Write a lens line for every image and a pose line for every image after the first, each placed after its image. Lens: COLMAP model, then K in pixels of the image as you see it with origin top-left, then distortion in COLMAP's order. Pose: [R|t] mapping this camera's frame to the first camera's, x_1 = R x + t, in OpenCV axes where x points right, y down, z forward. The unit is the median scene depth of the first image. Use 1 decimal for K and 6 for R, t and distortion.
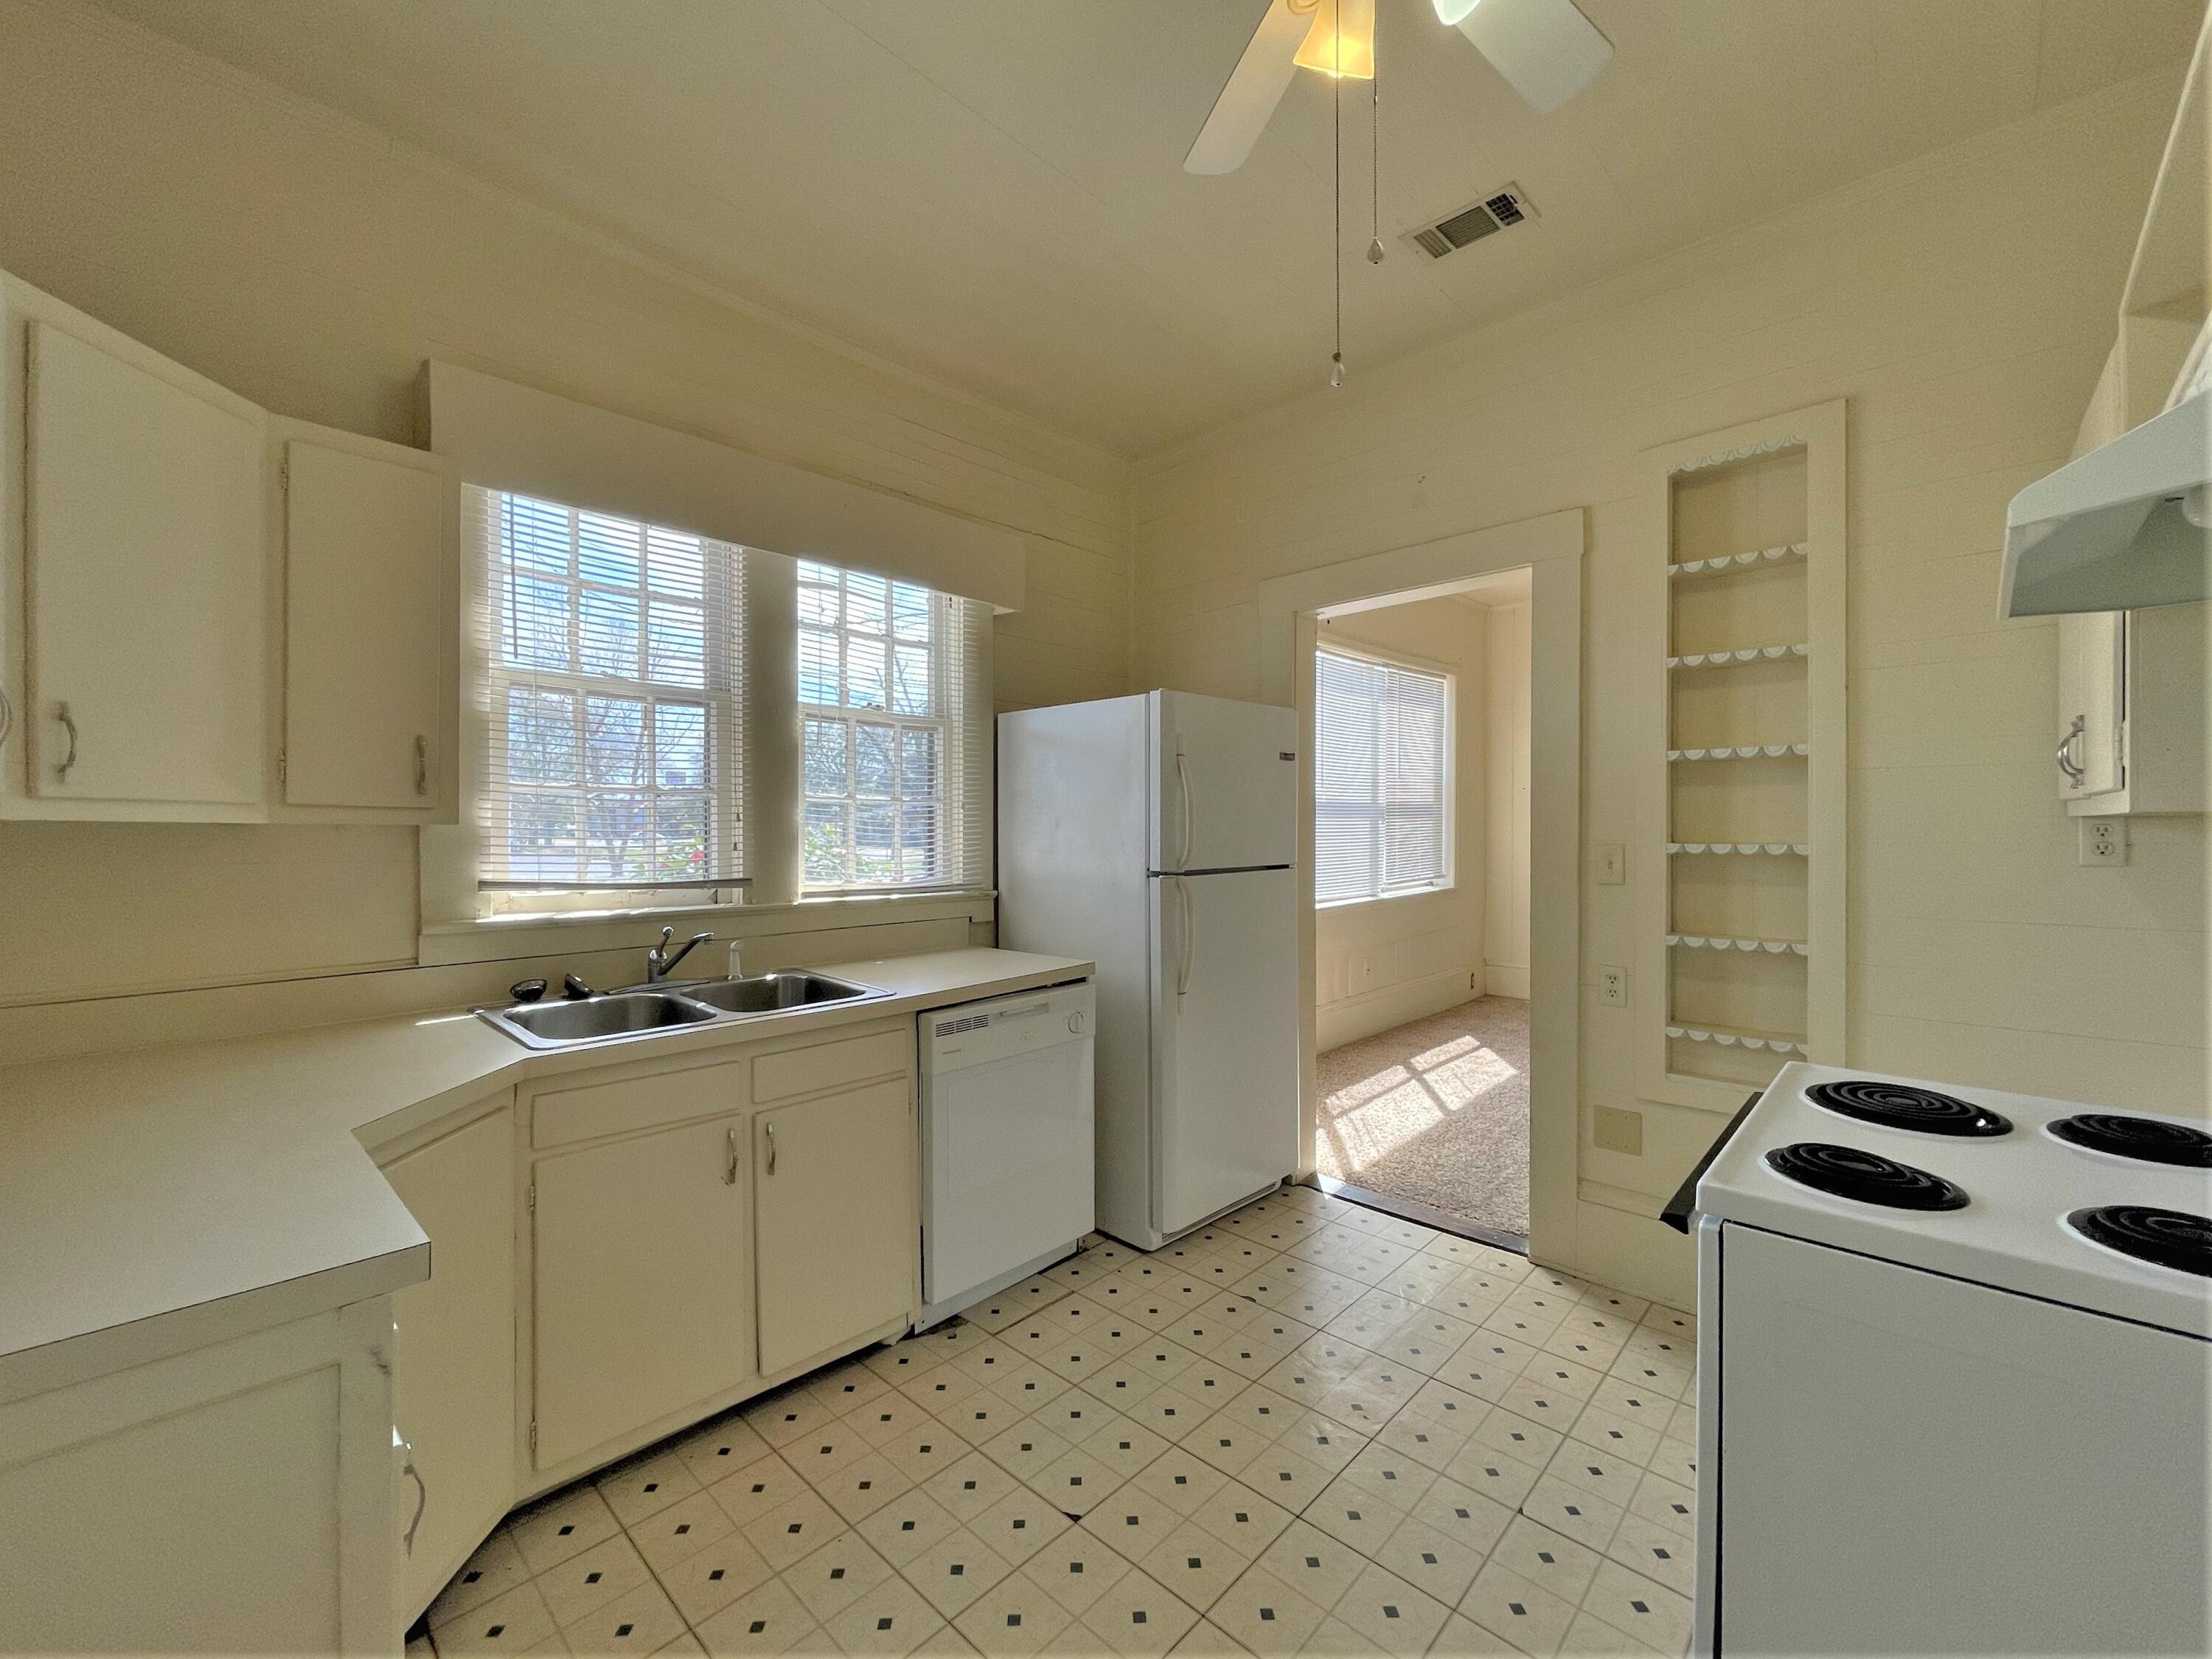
lens RADIAL K [[915.8, 0, 1094.4], [0, 915.8, 830.5], [0, 0, 1]] dist [0.000362, 0.000535]
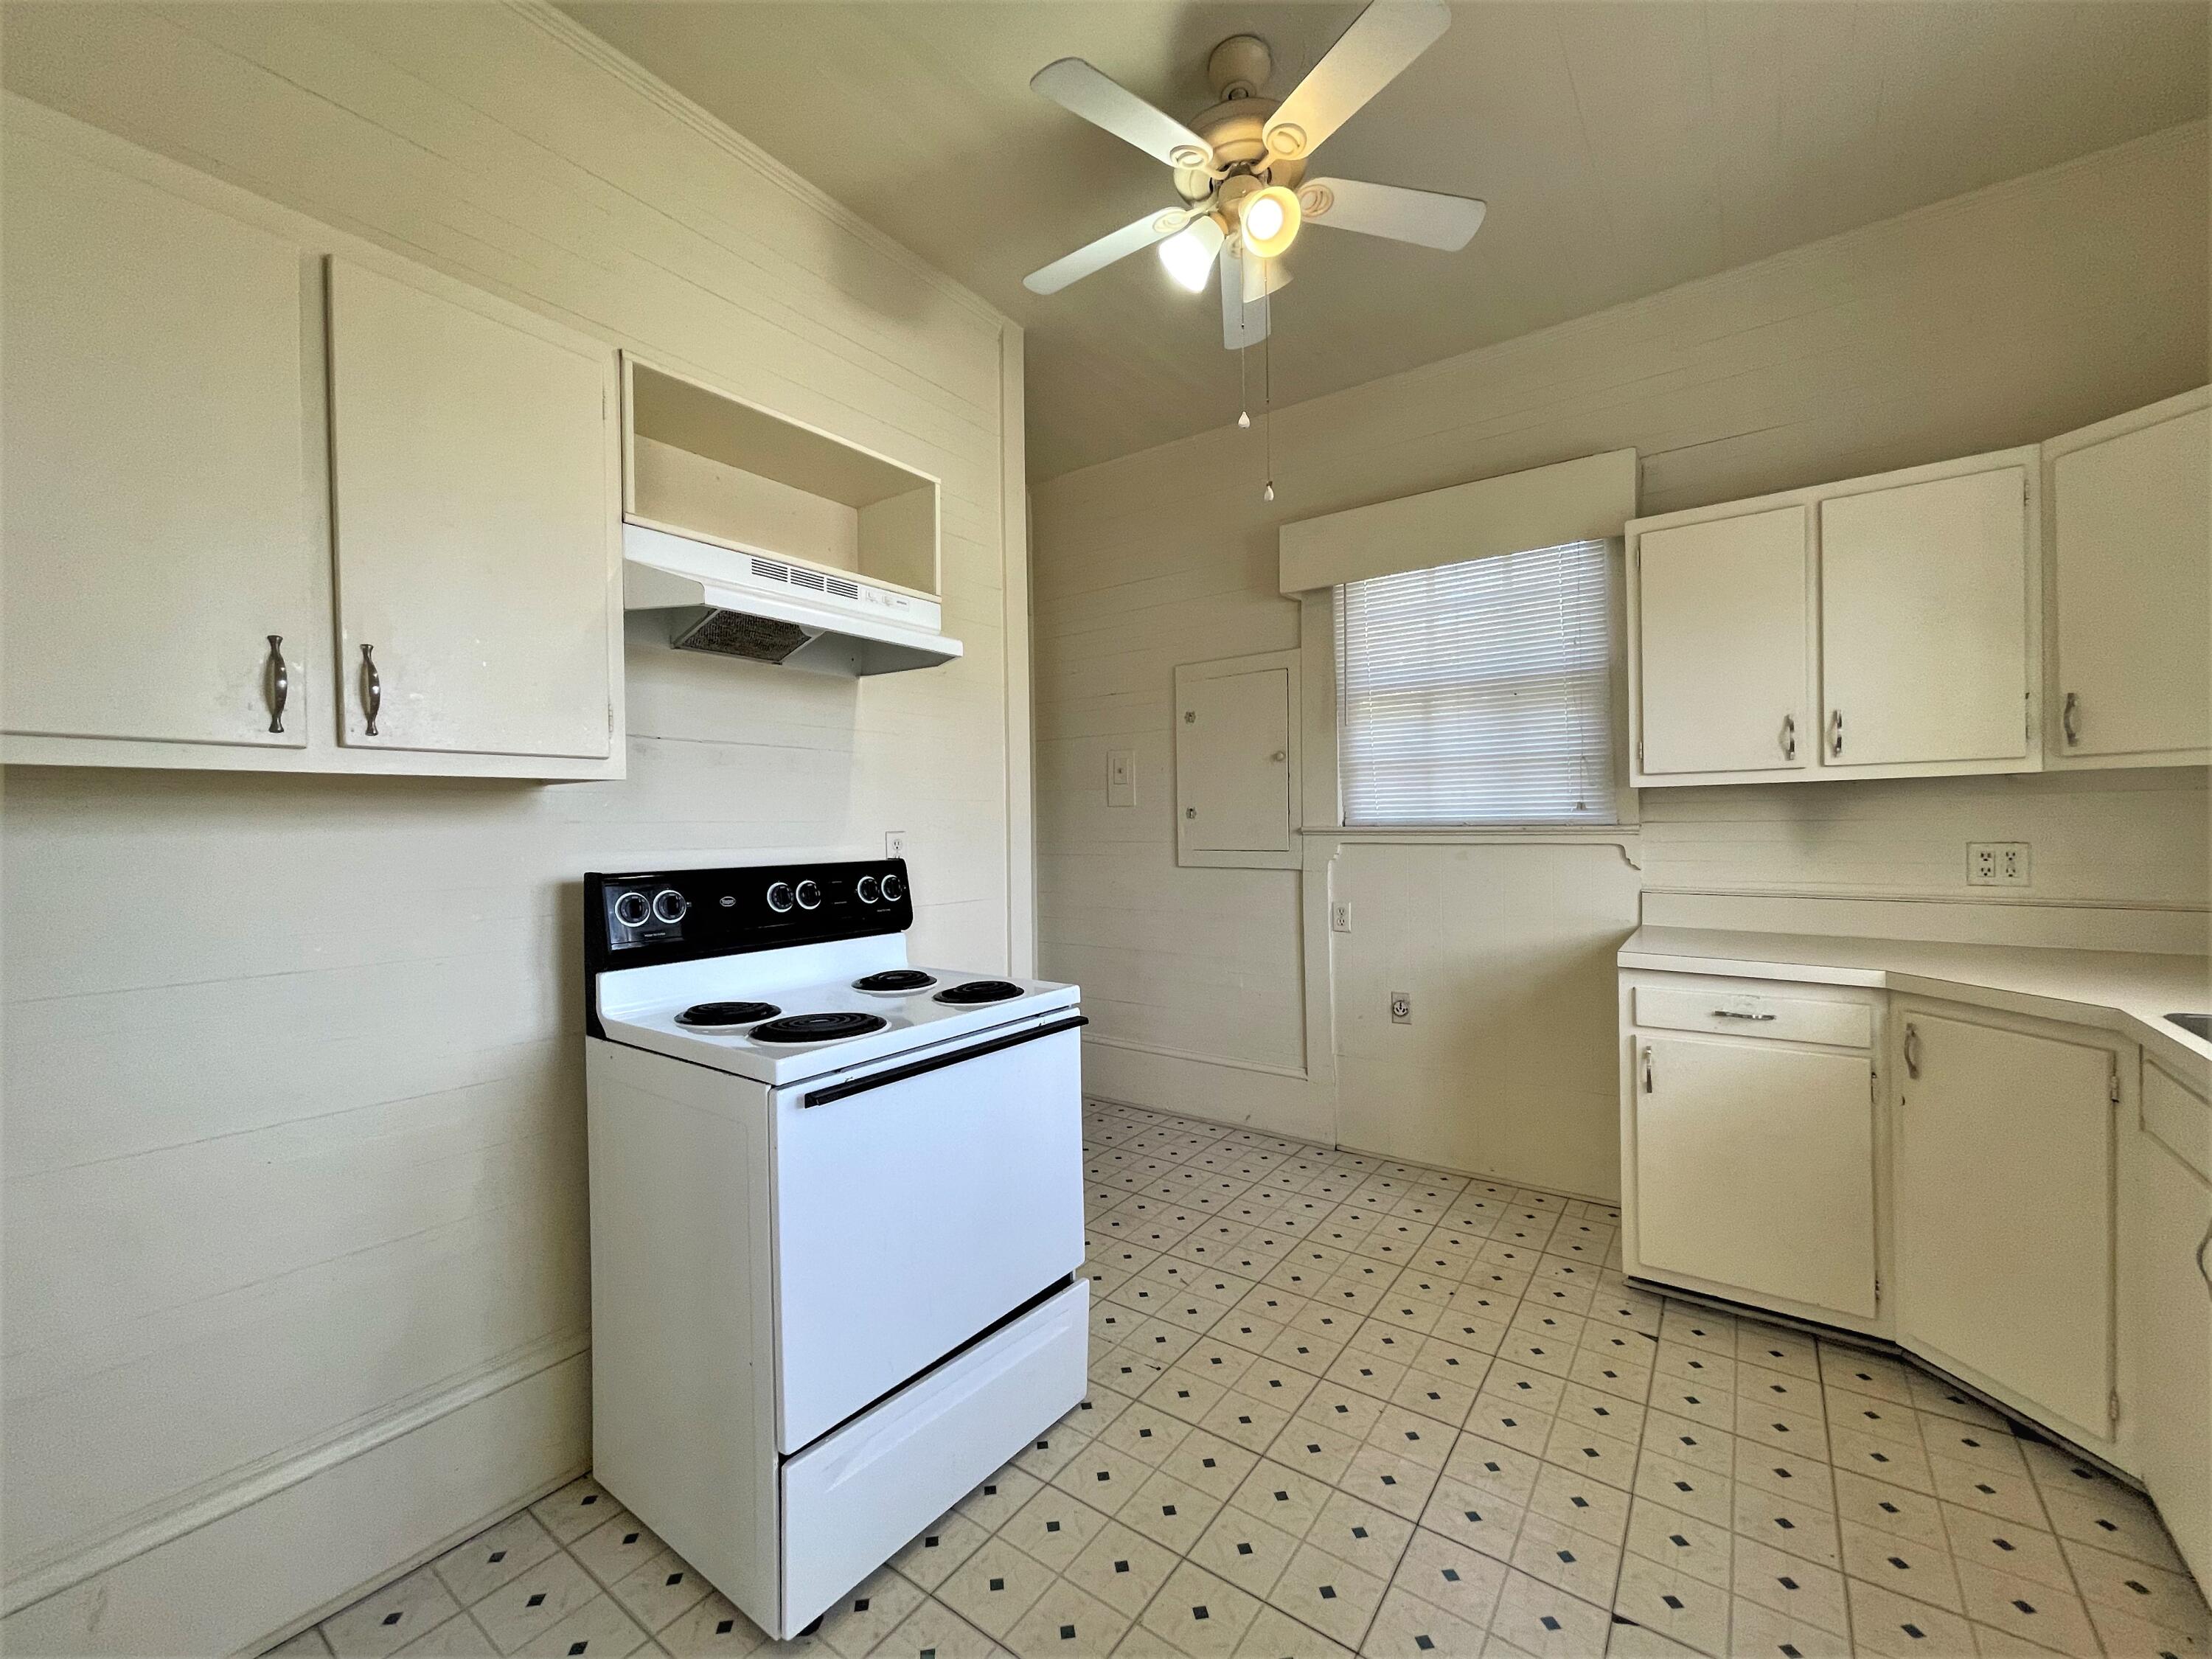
lens RADIAL K [[908.7, 0, 1106.0], [0, 908.7, 829.5], [0, 0, 1]] dist [-0.000498, -0.000427]
pose [[-0.990931, 0.021050, -0.132716, 0.374946], [0.019542, 0.999729, 0.012651, 0.019149], [0.132946, 0.009943, -0.991073, 1.237642]]
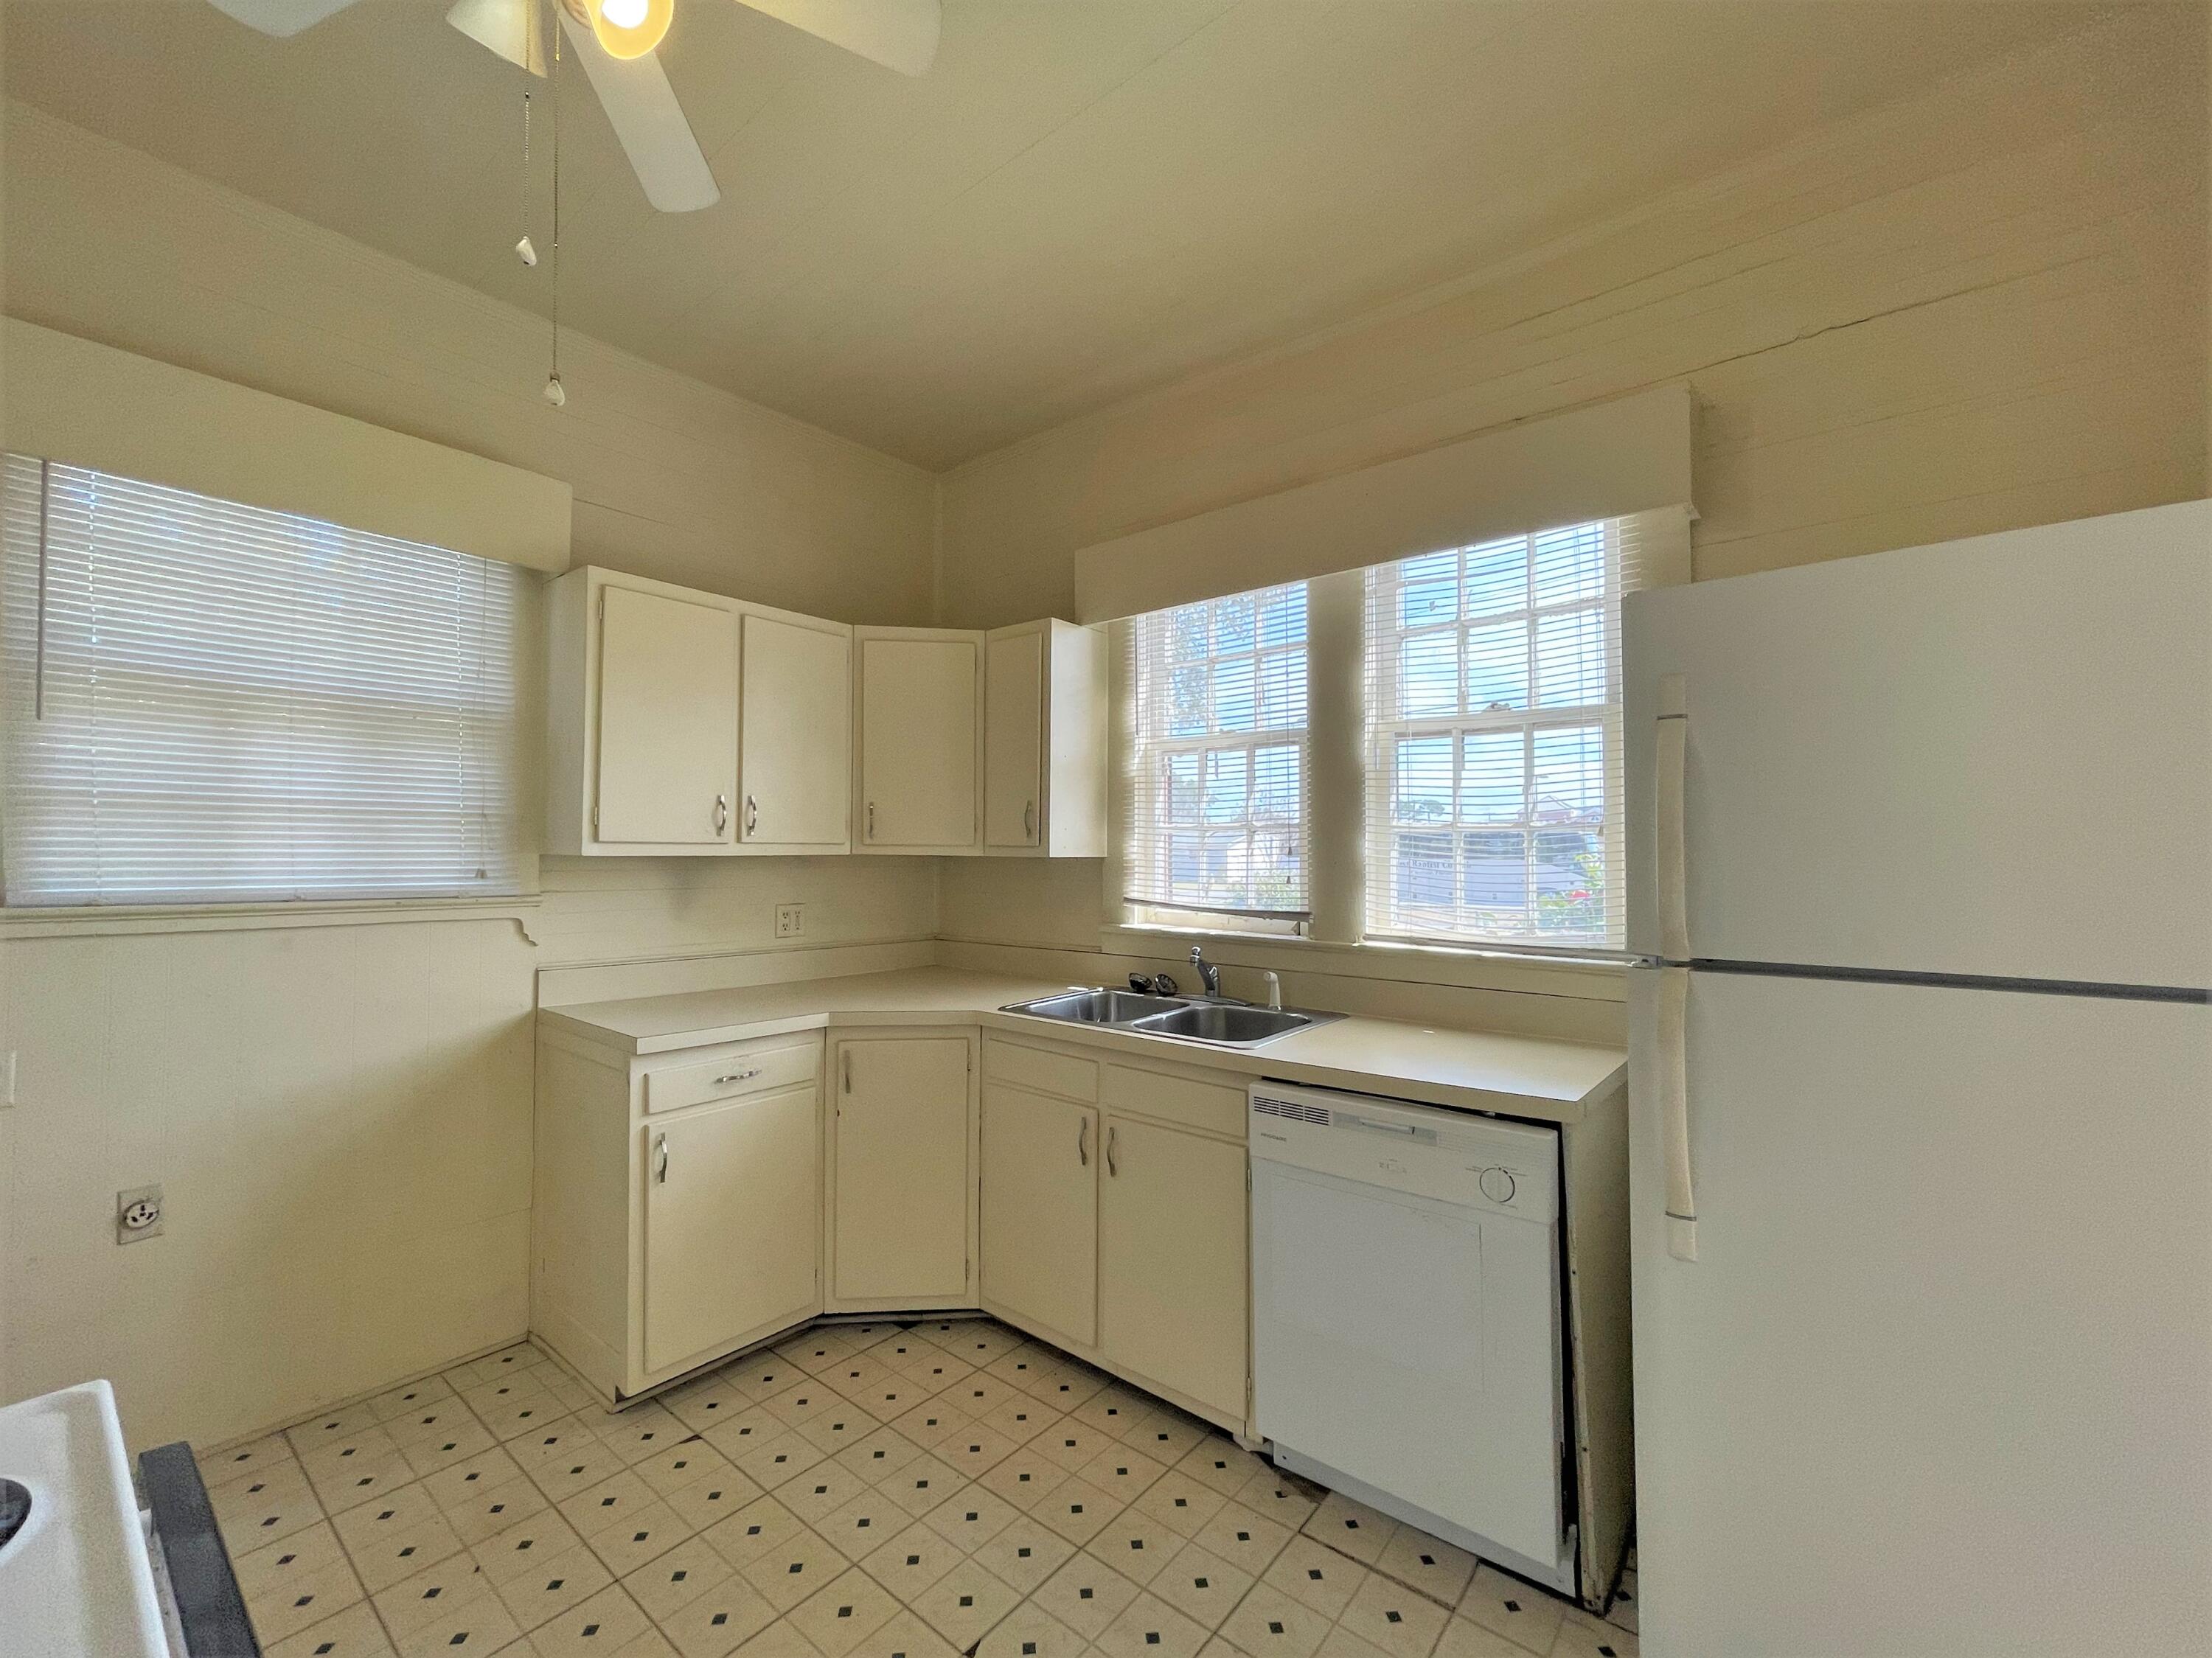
lens RADIAL K [[915.8, 0, 1094.4], [0, 915.8, 830.0], [0, 0, 1]] dist [0.000362, 0.000535]
pose [[0.074493, -0.025196, -0.996903, 0.629435], [-0.007600, 0.999637, -0.025833, -0.010293], [0.997193, 0.009501, 0.074274, 0.744375]]
